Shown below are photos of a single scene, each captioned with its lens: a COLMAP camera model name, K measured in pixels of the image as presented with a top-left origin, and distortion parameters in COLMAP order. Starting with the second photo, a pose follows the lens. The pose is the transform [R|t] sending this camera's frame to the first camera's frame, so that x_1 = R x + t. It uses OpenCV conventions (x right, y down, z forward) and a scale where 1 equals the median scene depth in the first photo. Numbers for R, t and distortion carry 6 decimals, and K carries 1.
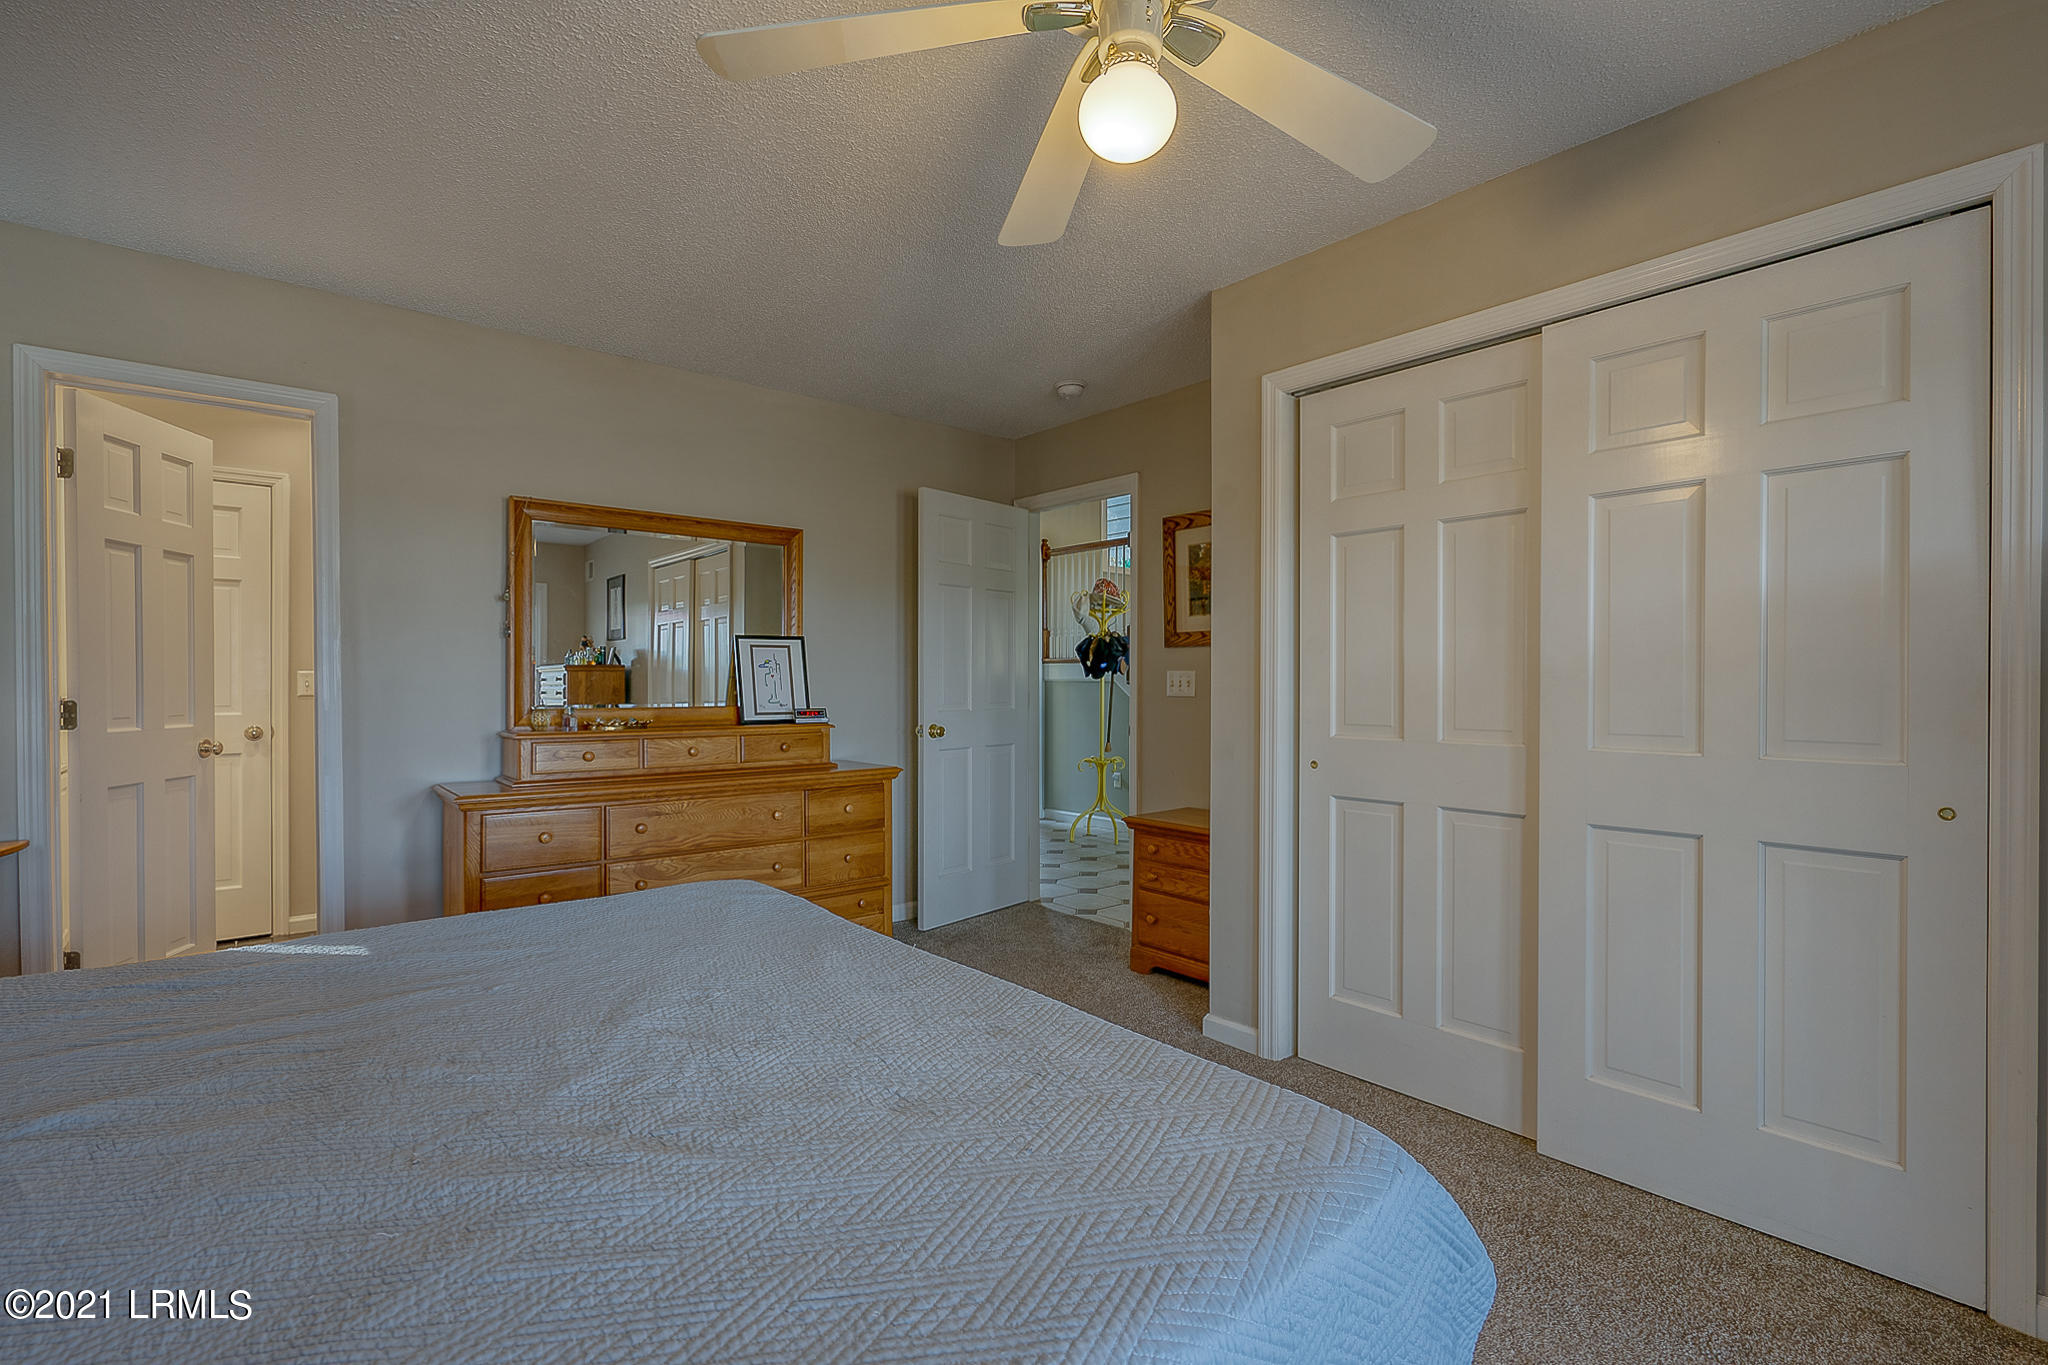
lens RADIAL K [[952.3, 0, 1024.0], [0, 952.3, 682.5], [0, 0, 1]] dist [0.000010, 0.000092]
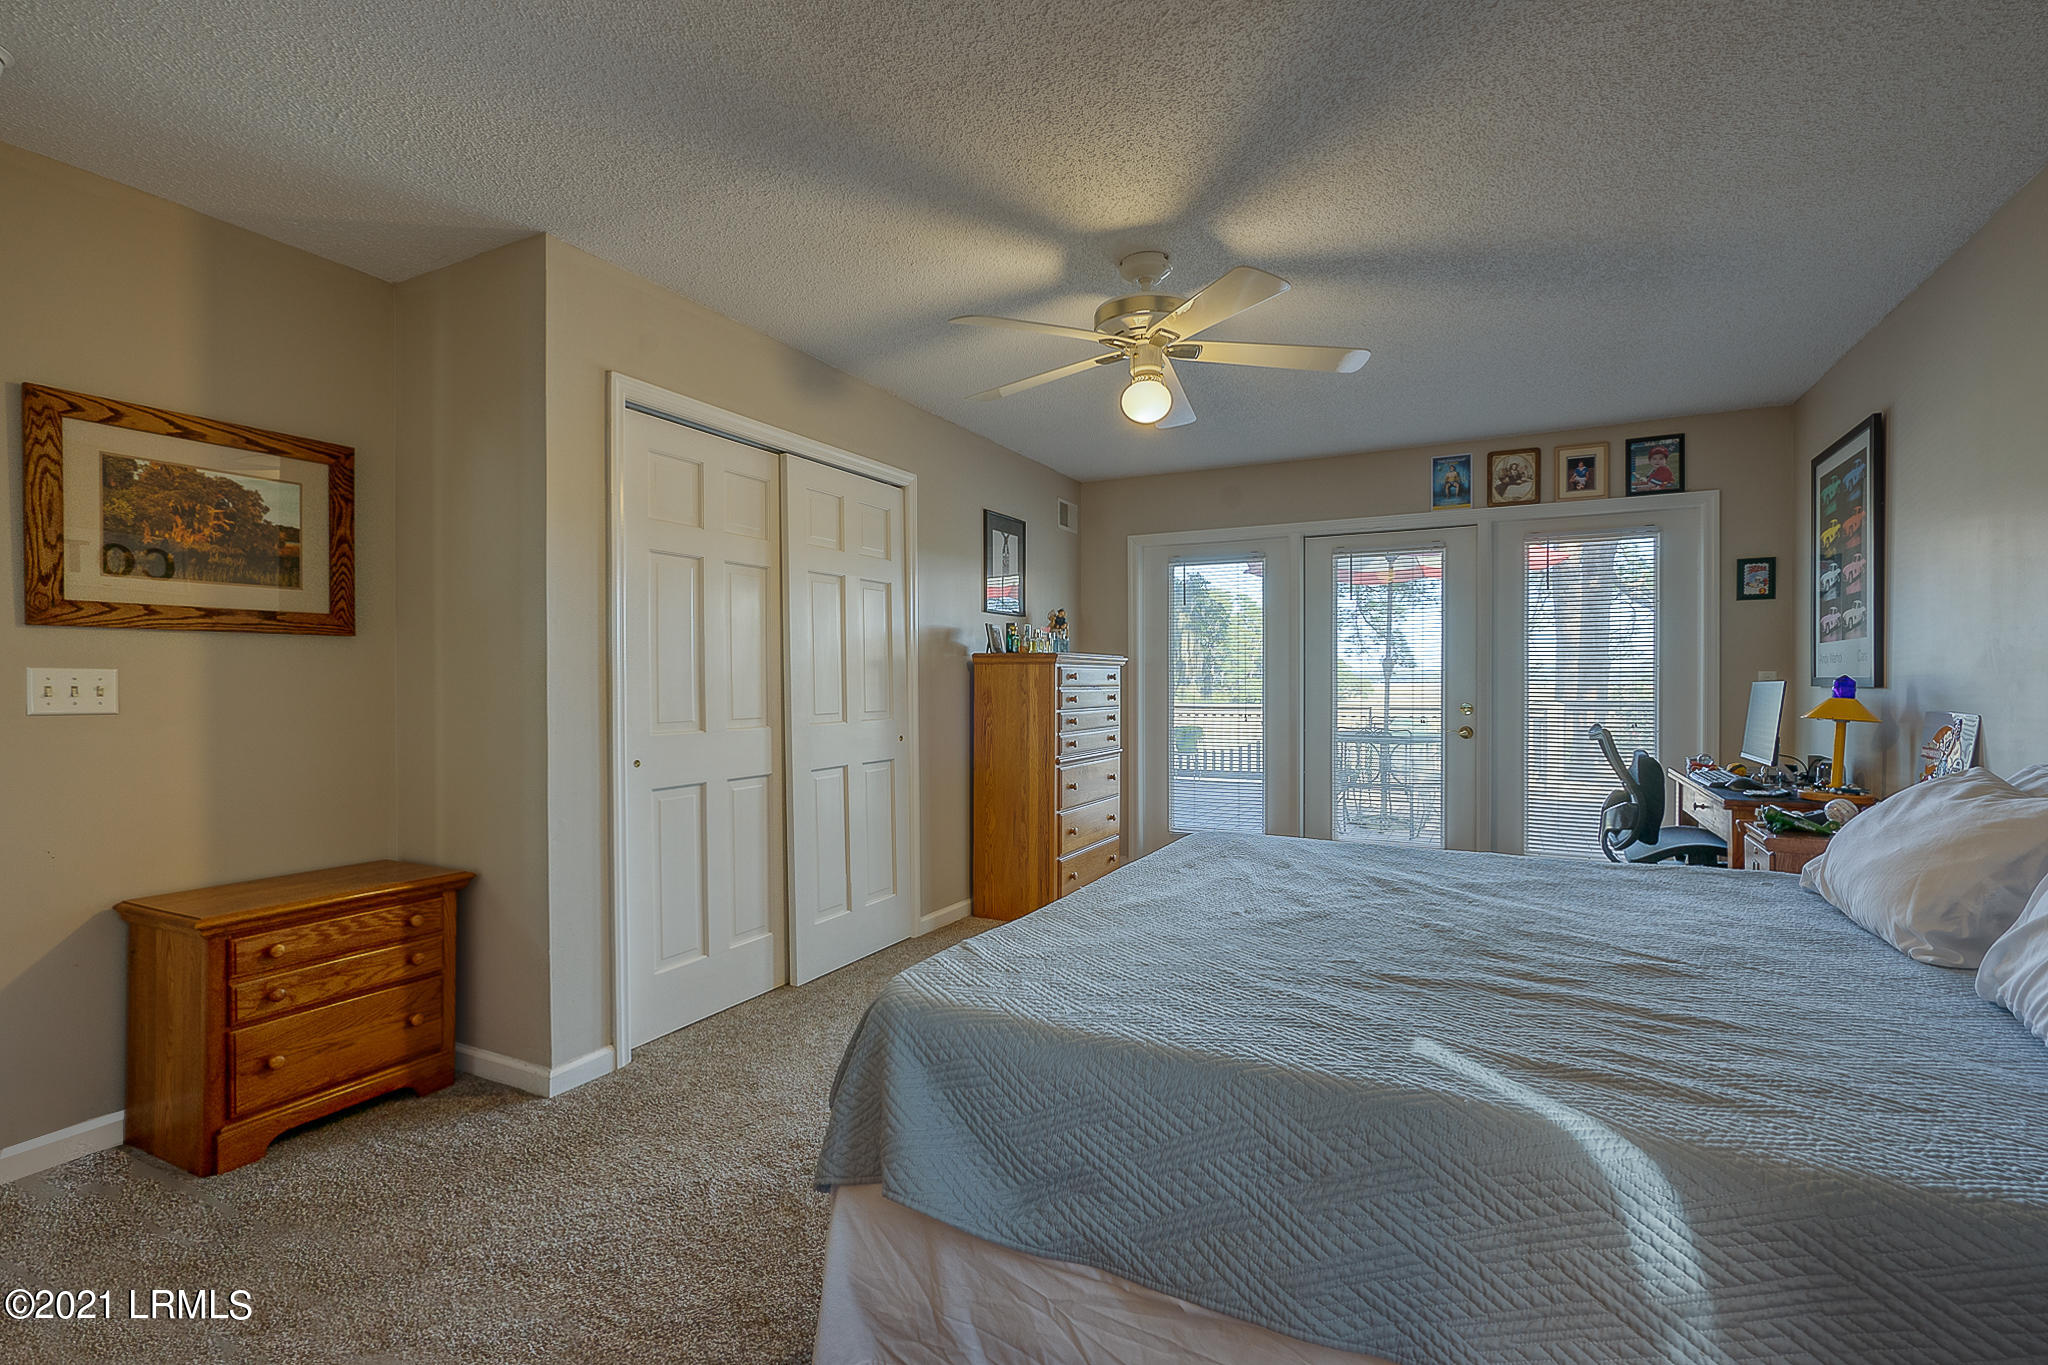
lens RADIAL K [[952.3, 0, 1024.0], [0, 952.3, 682.5], [0, 0, 1]] dist [0.000010, 0.000092]
pose [[-0.389151, 0.000712, 0.921174, -0.778827], [0.004490, 0.999989, 0.001124, -0.002637], [-0.921163, 0.004573, -0.389150, 0.949698]]
